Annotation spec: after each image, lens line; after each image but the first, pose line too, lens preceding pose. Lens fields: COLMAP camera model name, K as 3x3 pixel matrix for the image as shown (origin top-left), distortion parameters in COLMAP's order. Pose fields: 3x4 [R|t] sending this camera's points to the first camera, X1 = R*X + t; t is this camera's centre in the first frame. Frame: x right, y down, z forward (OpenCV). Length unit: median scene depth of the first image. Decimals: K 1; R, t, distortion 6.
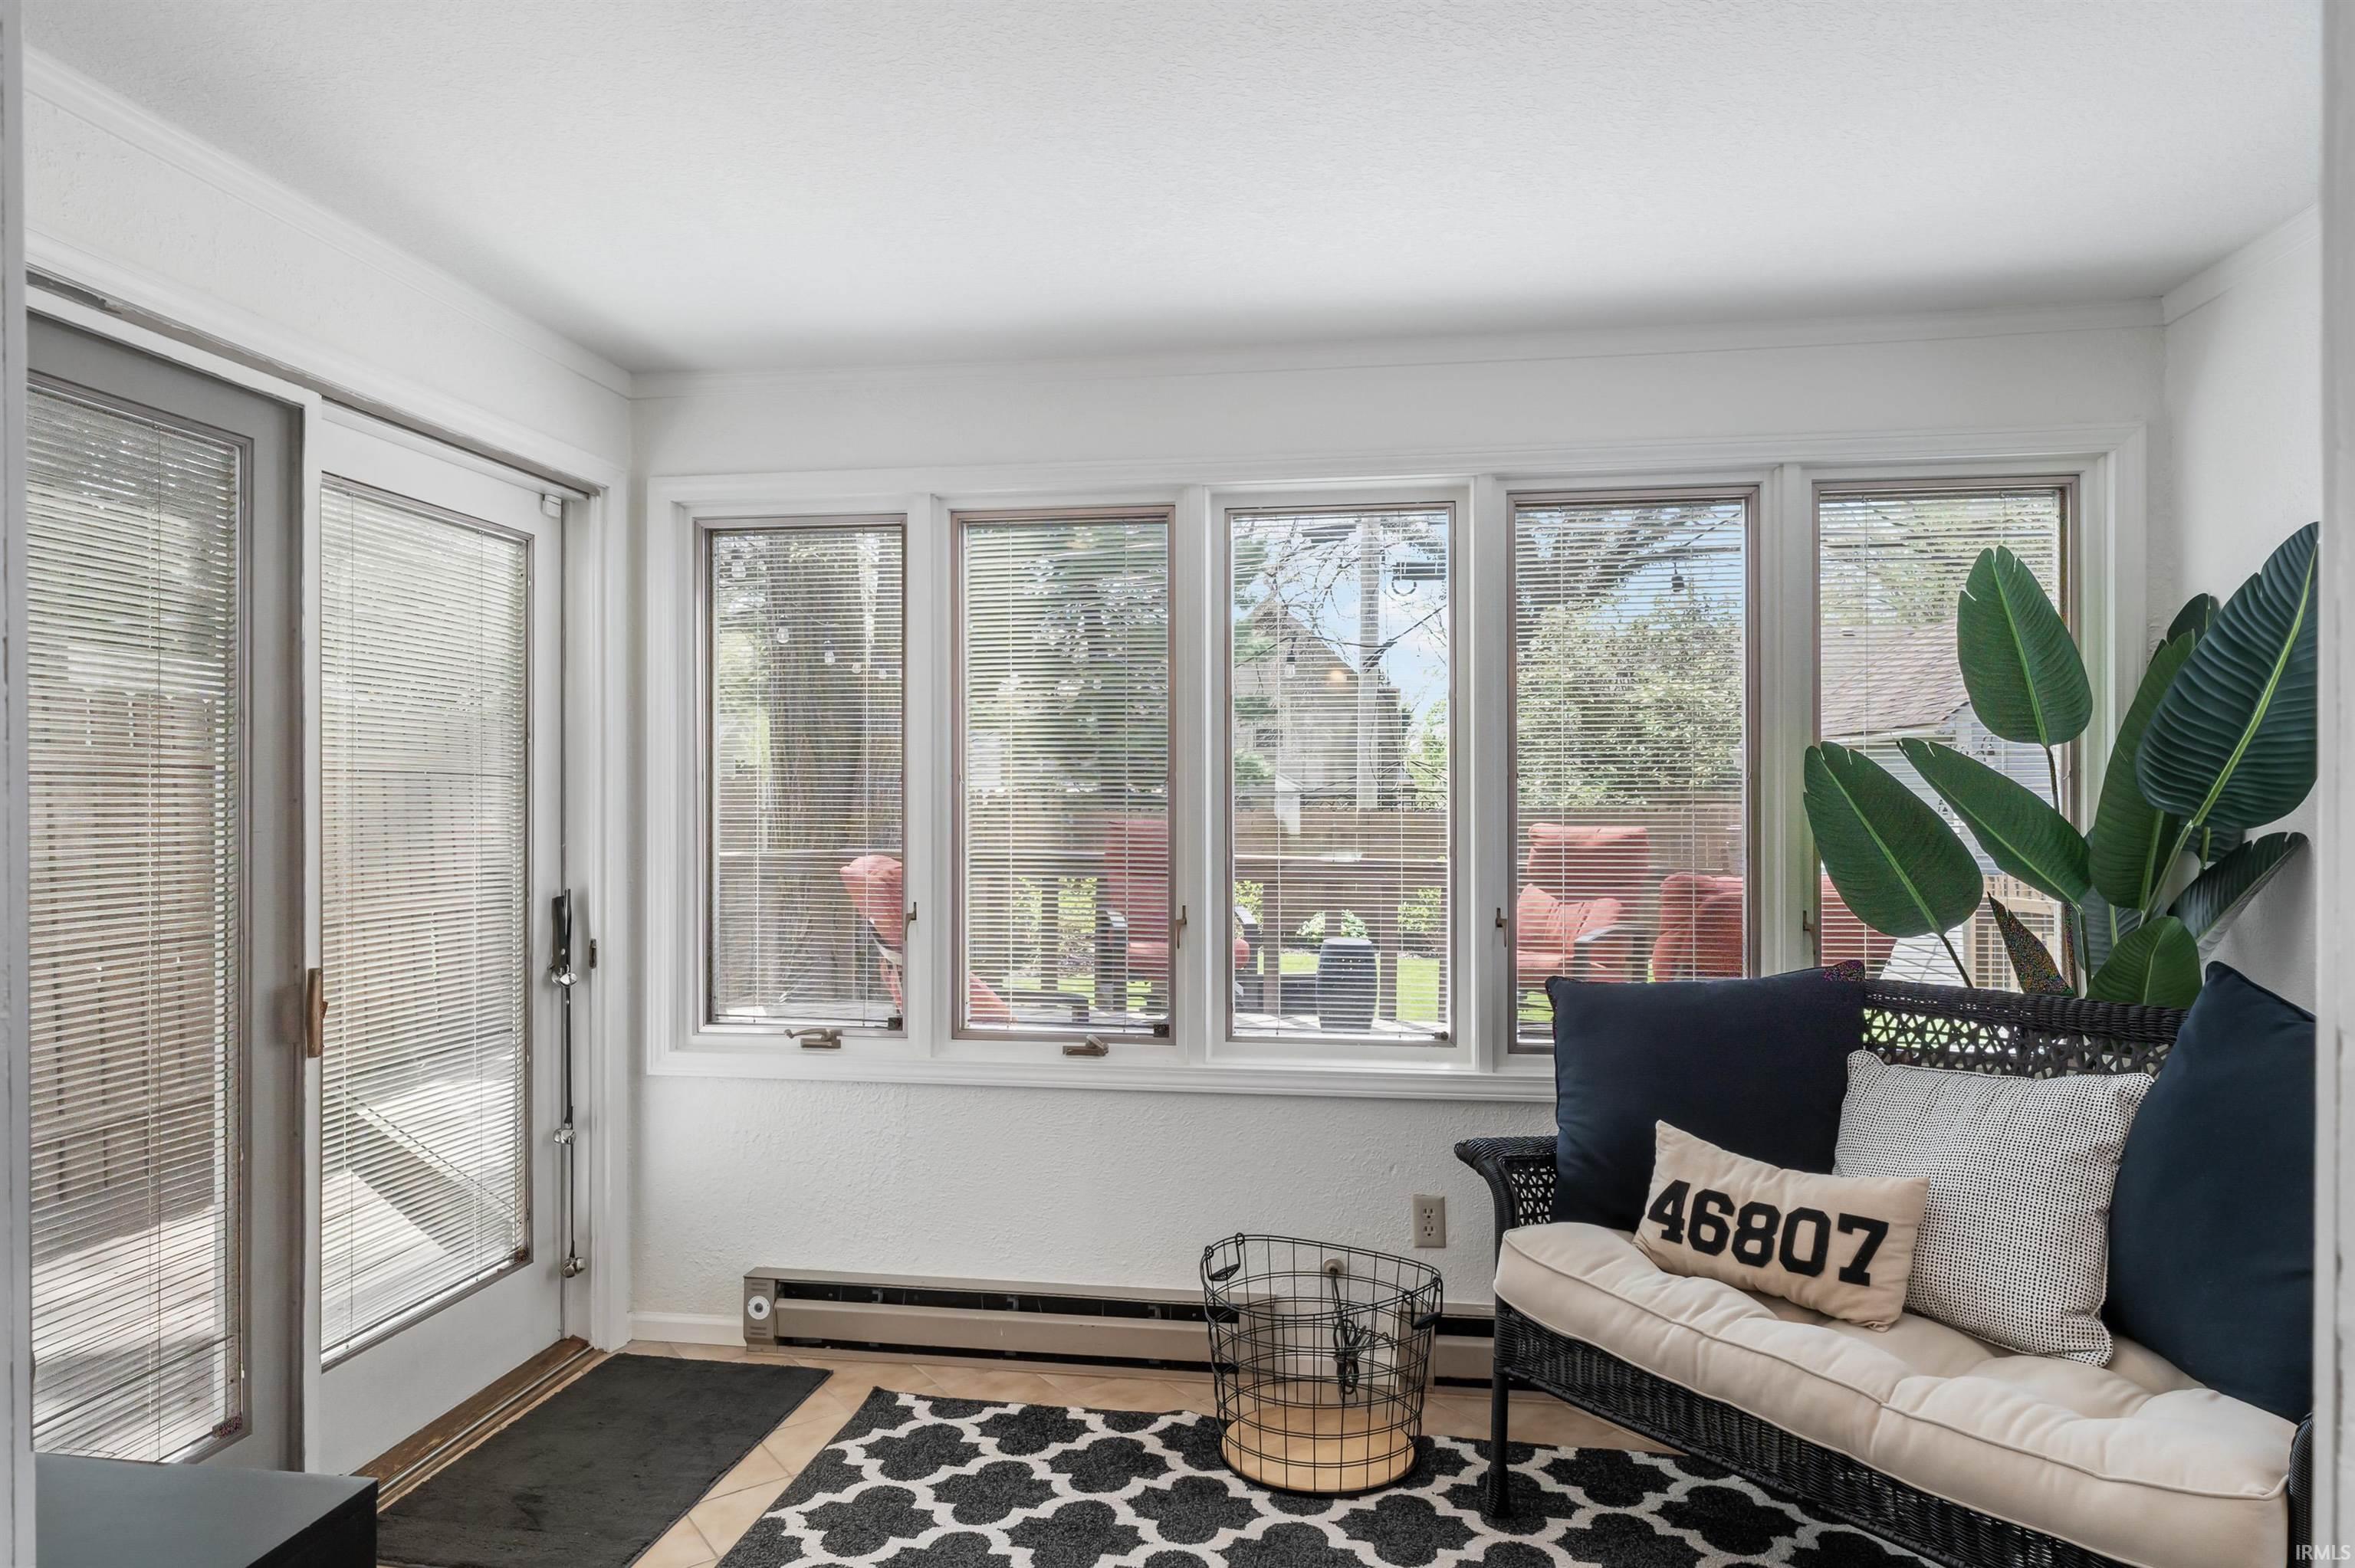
lens RADIAL K [[1436.0, 0, 1177.5], [0, 1436.0, 784.0], [0, 0, 1]] dist [0.001300, 0.001358]
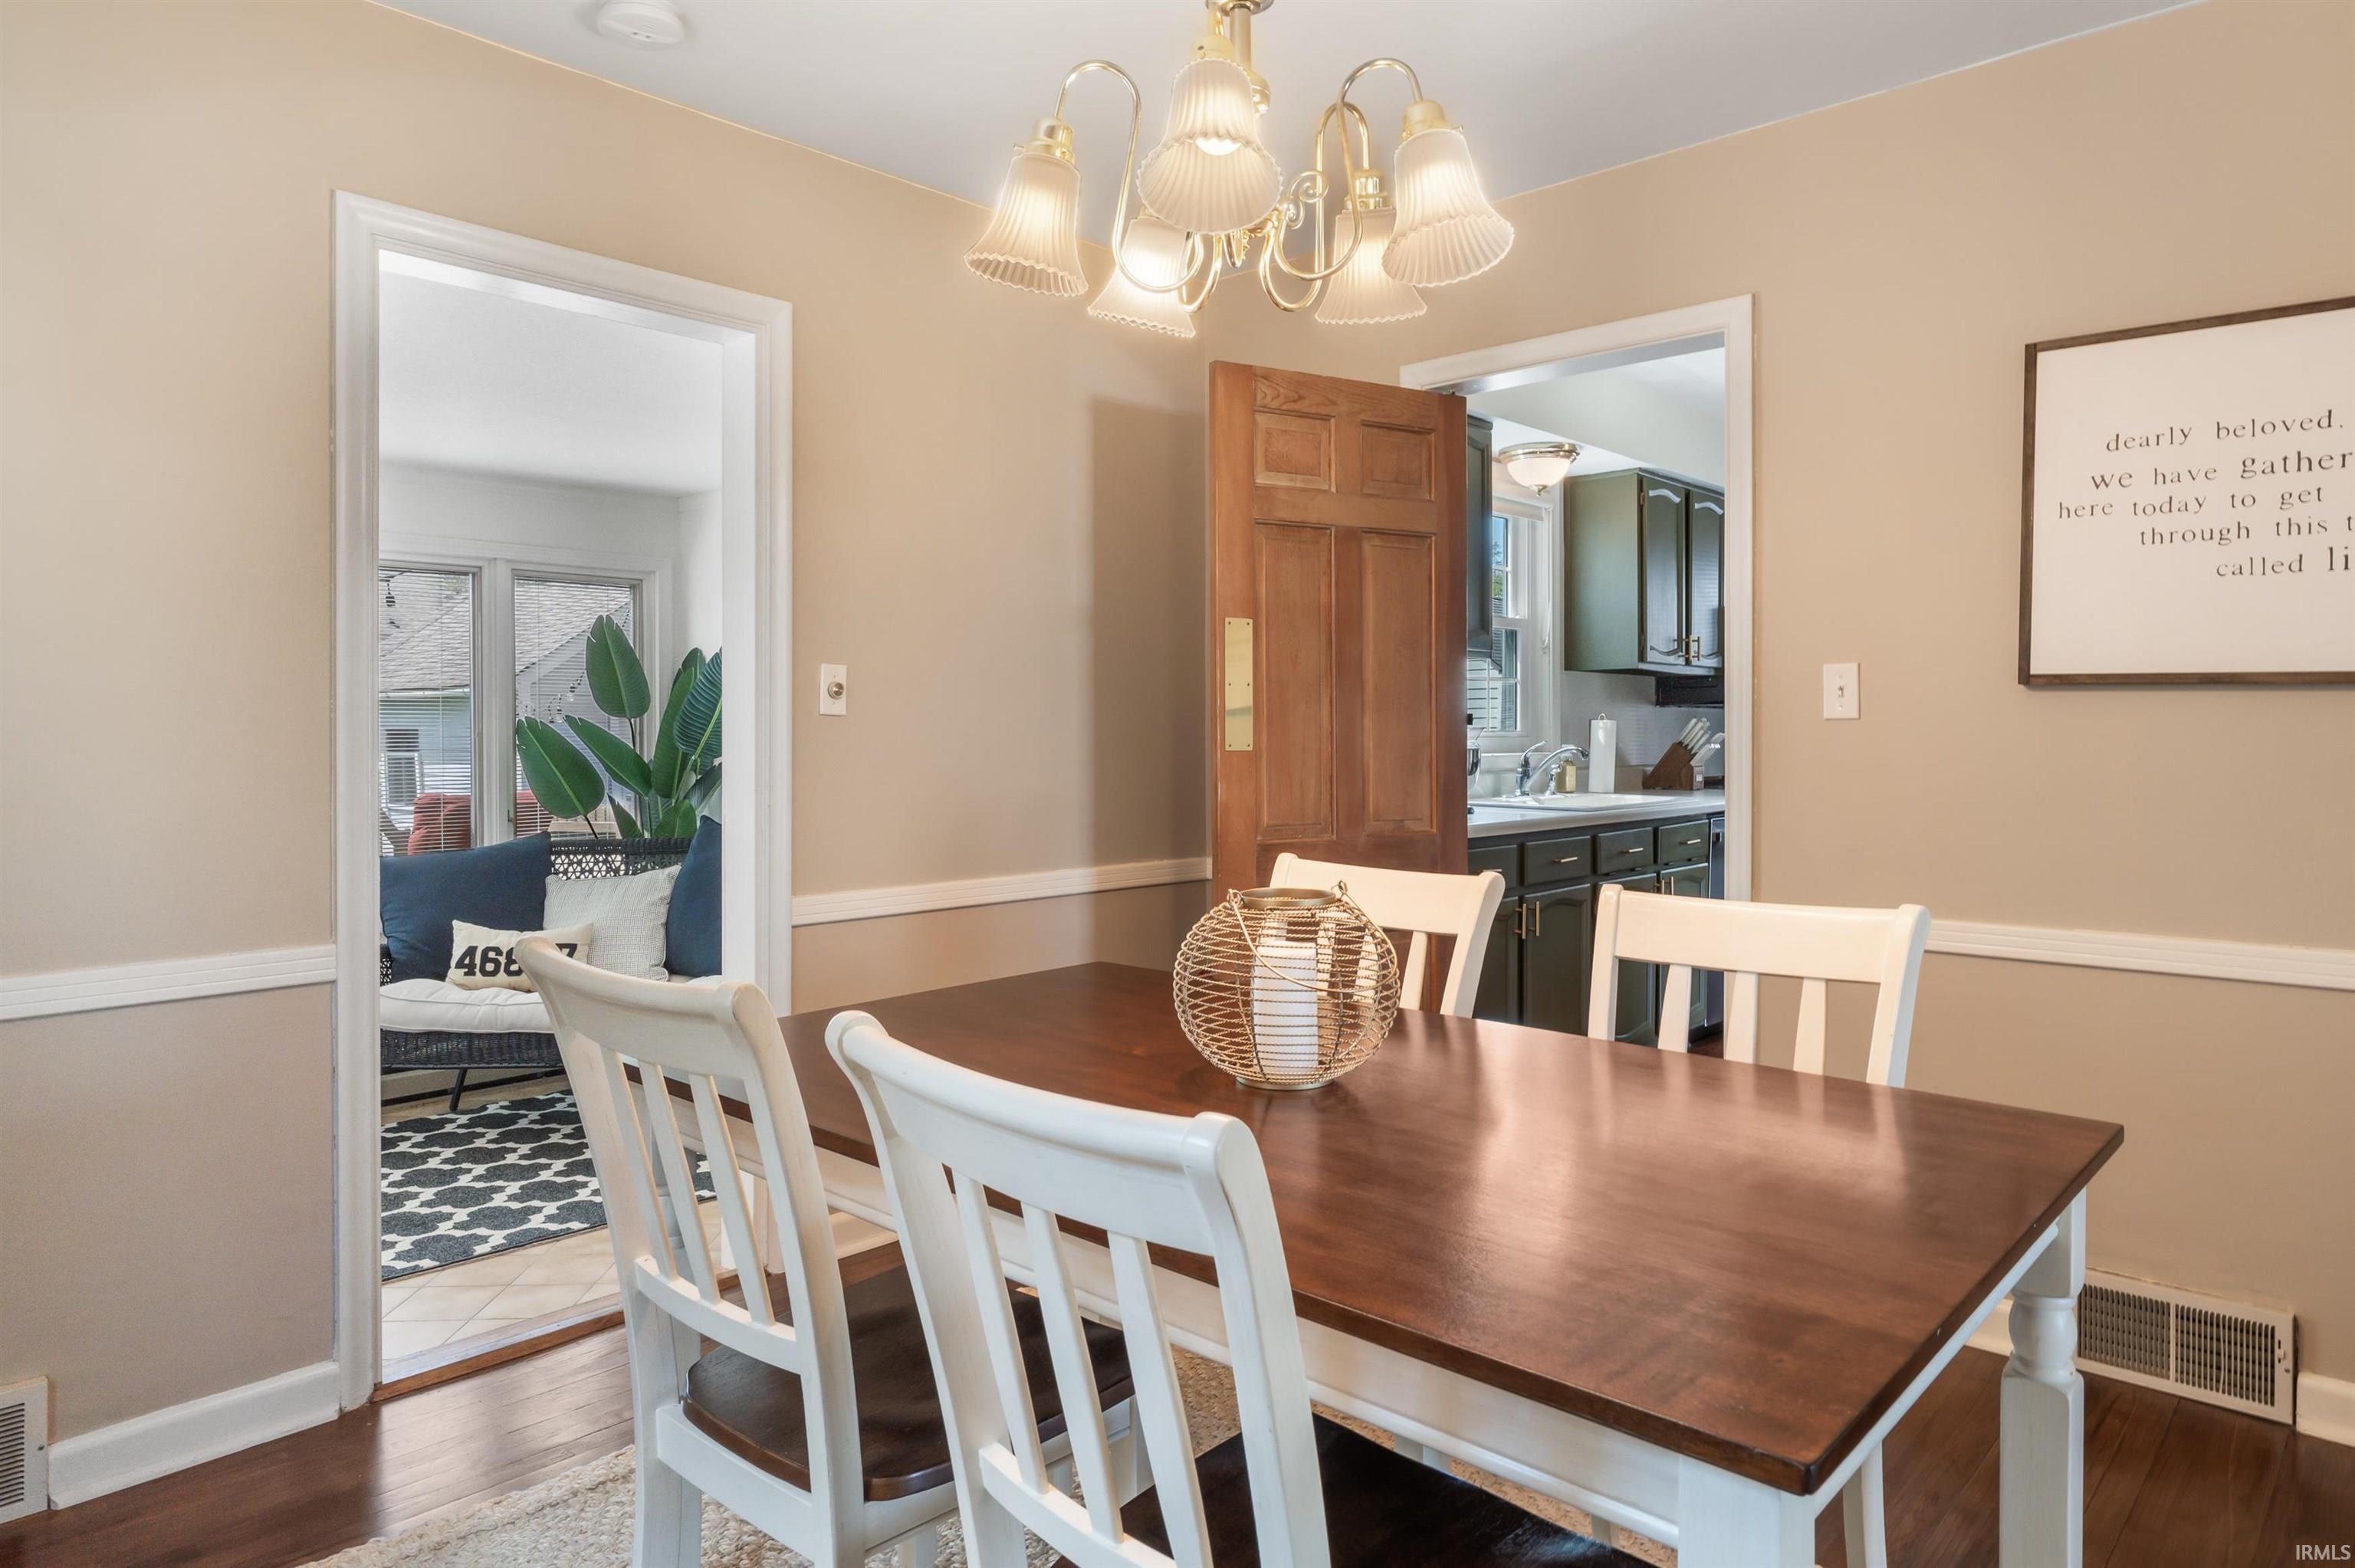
lens RADIAL K [[1398.5, 0, 1181.4], [0, 1398.5, 751.5], [0, 0, 1]] dist [-0.086538, 0.062509]
pose [[0.570553, -0.012090, 0.821172, -0.602248], [0.002283, 0.999911, 0.013135, -0.007186], [-0.821258, -0.005620, 0.570530, -0.814815]]
